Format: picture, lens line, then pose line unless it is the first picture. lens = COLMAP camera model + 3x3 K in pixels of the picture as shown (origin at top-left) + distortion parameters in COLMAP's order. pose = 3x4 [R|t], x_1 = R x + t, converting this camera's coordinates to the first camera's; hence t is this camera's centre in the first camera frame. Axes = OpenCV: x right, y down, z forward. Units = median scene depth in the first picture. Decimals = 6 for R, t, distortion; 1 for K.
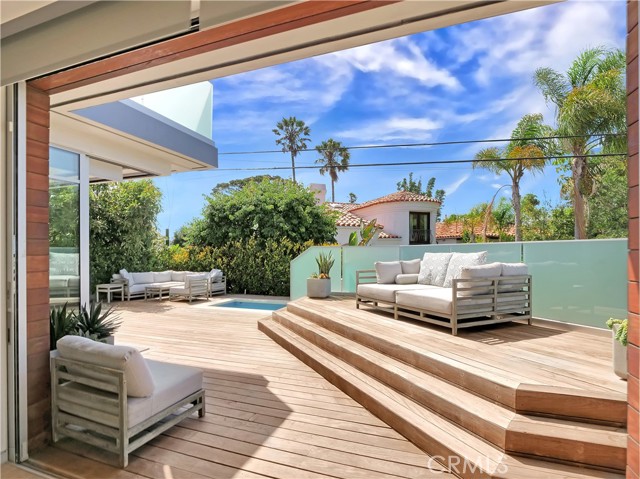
lens RADIAL K [[342.3, 0, 304.0], [0, 342.3, 245.2], [0, 0, 1]] dist [0.037789, 0.000025]
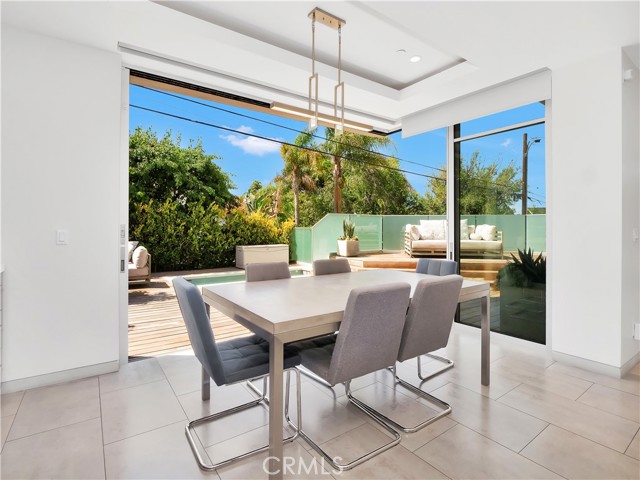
lens RADIAL K [[319.8, 0, 319.2], [0, 319.8, 236.2], [0, 0, 1]] dist [-0.008282, -0.001815]
pose [[0.534935, -0.023252, 0.844573, -0.582164], [-0.022503, 0.998875, 0.041752, 0.022543], [-0.844594, -0.041340, 0.533809, 0.308084]]
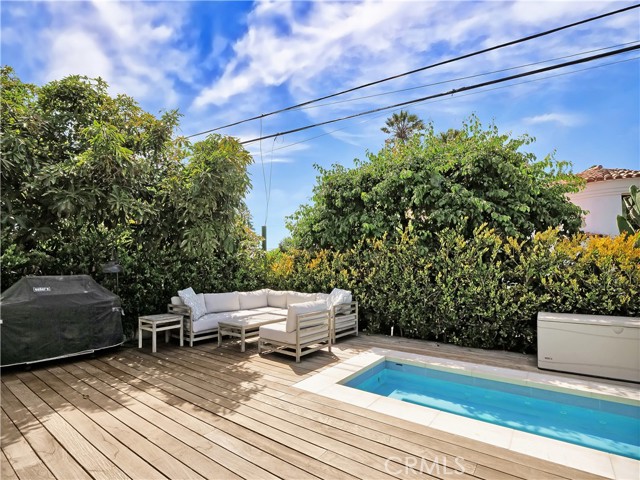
lens RADIAL K [[319.8, 0, 319.3], [0, 319.8, 243.4], [0, 0, 1]] dist [-0.008282, -0.001815]
pose [[0.969974, -0.020411, -0.242352, -0.162359], [0.009159, 0.998831, -0.047464, 0.020180], [0.243037, 0.043819, 0.969027, 0.487209]]
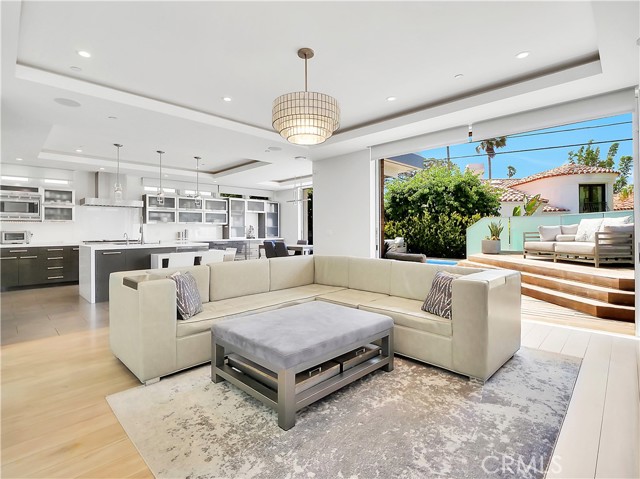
lens RADIAL K [[319.8, 0, 314.5], [0, 319.8, 226.9], [0, 0, 1]] dist [-0.008282, -0.001815]
pose [[0.916154, -0.009682, -0.400709, -0.056327], [0.013832, 0.999876, 0.007466, 0.014617], [0.400587, -0.012382, 0.916175, -0.285603]]
